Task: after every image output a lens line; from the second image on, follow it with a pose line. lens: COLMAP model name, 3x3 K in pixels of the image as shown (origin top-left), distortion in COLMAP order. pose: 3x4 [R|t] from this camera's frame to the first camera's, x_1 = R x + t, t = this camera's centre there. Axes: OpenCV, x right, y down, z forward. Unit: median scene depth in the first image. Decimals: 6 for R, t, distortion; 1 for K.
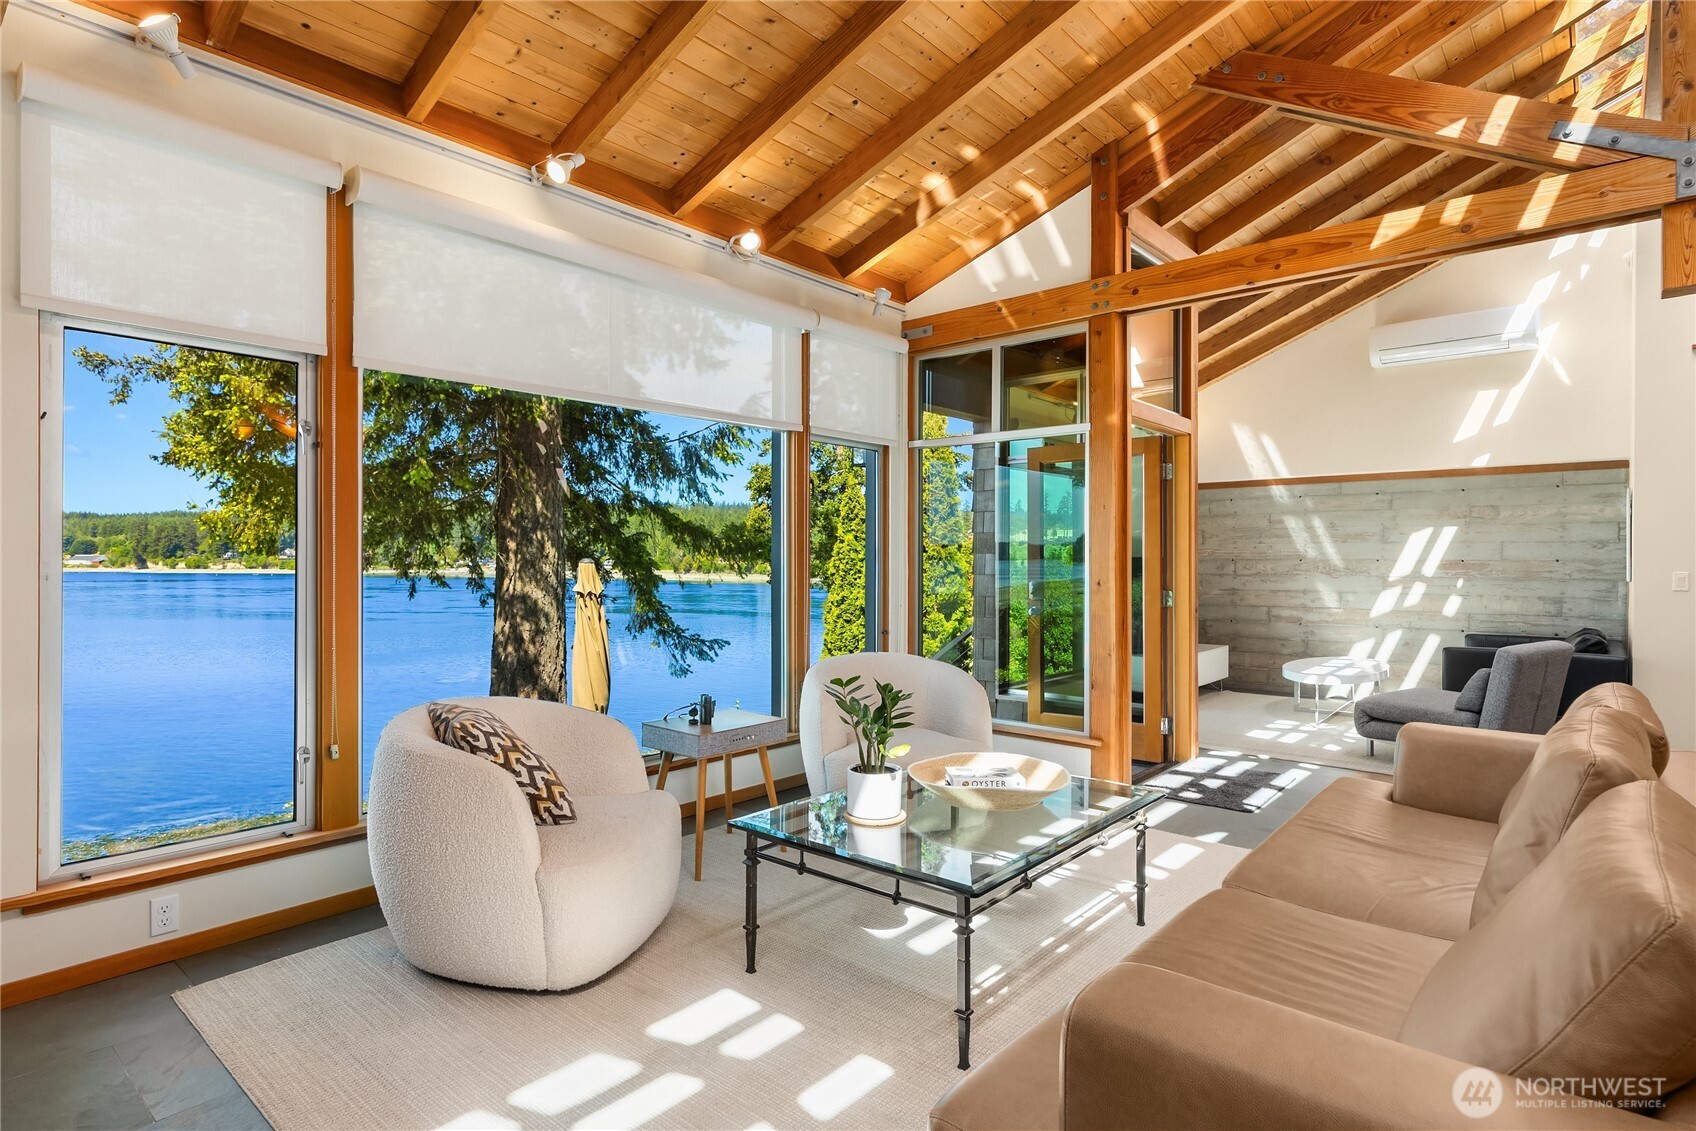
lens RADIAL K [[882.4, 0, 839.1], [0, 882.4, 561.0], [0, 0, 1]] dist [-0.001314, 0.000172]
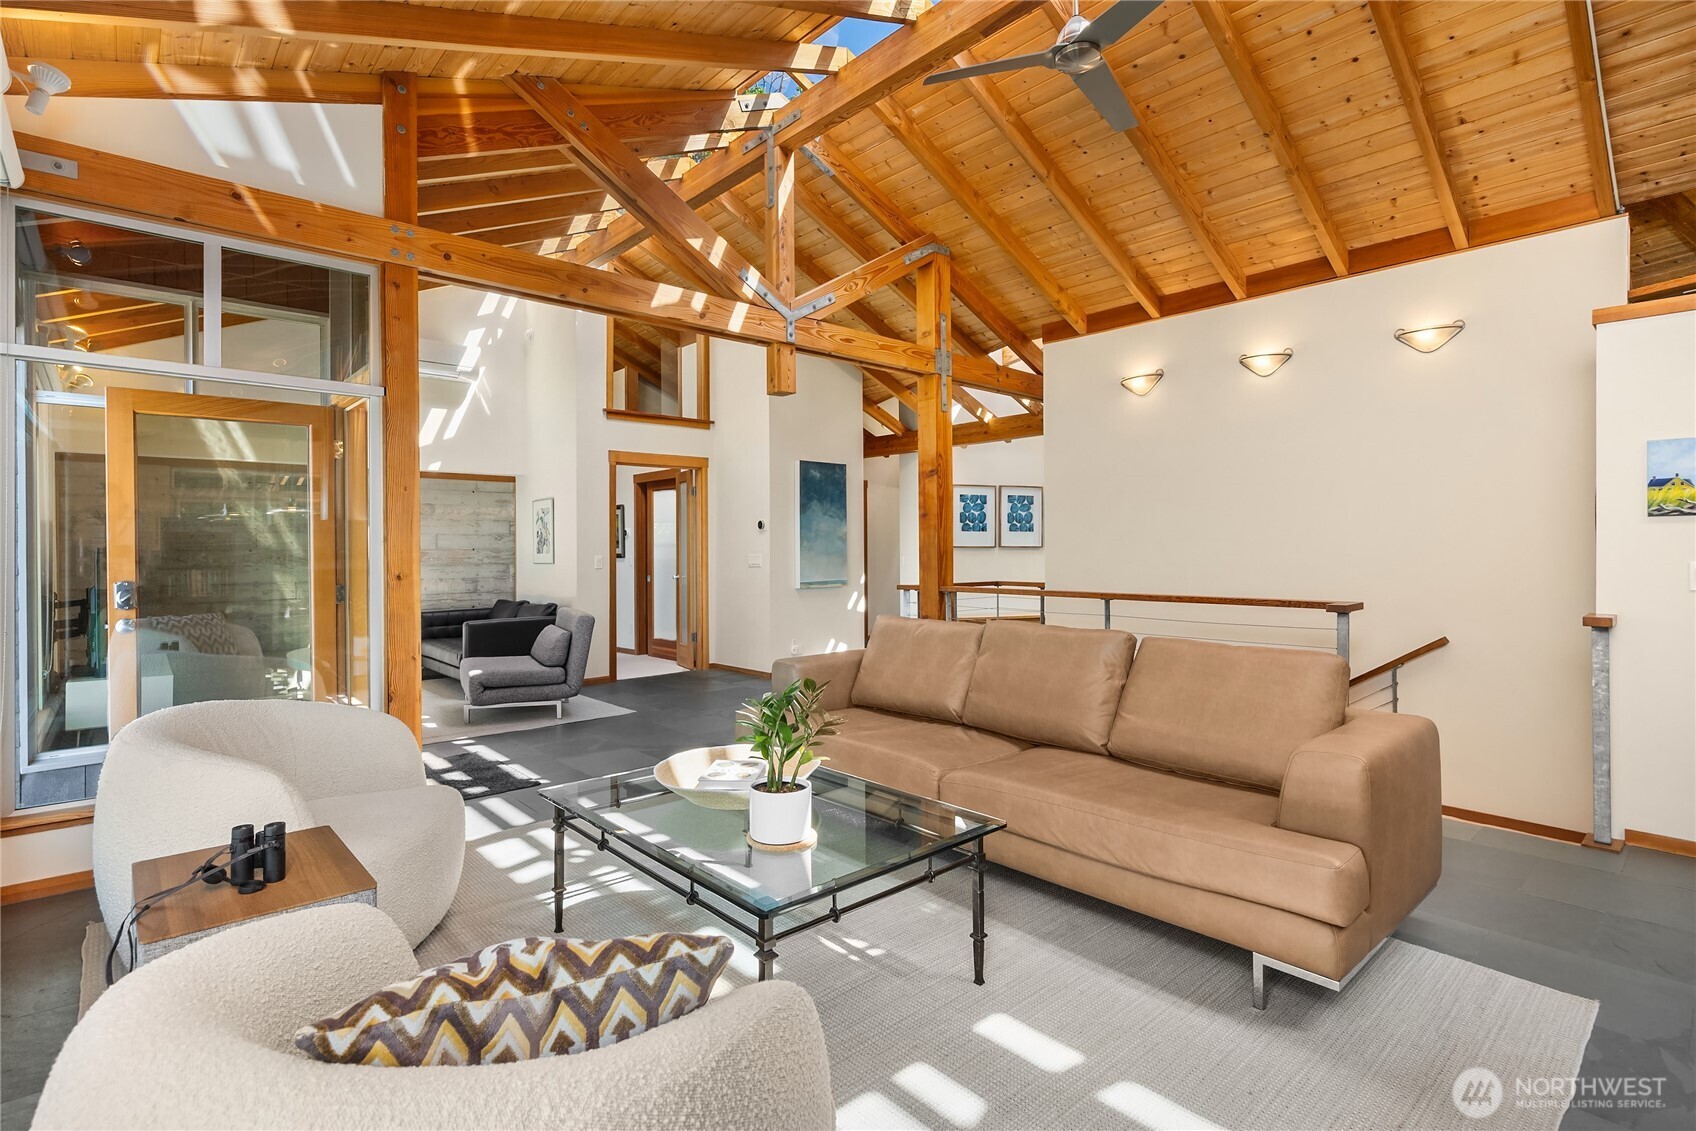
lens RADIAL K [[797.0, 0, 846.8], [0, 797.0, 556.7], [0, 0, 1]] dist [0.000429, 0.000225]
pose [[0.117160, -0.014495, 0.993007, -0.292383], [0.007191, 0.999880, 0.013747, -0.002067], [-0.993087, 0.005530, 0.117250, 0.329469]]
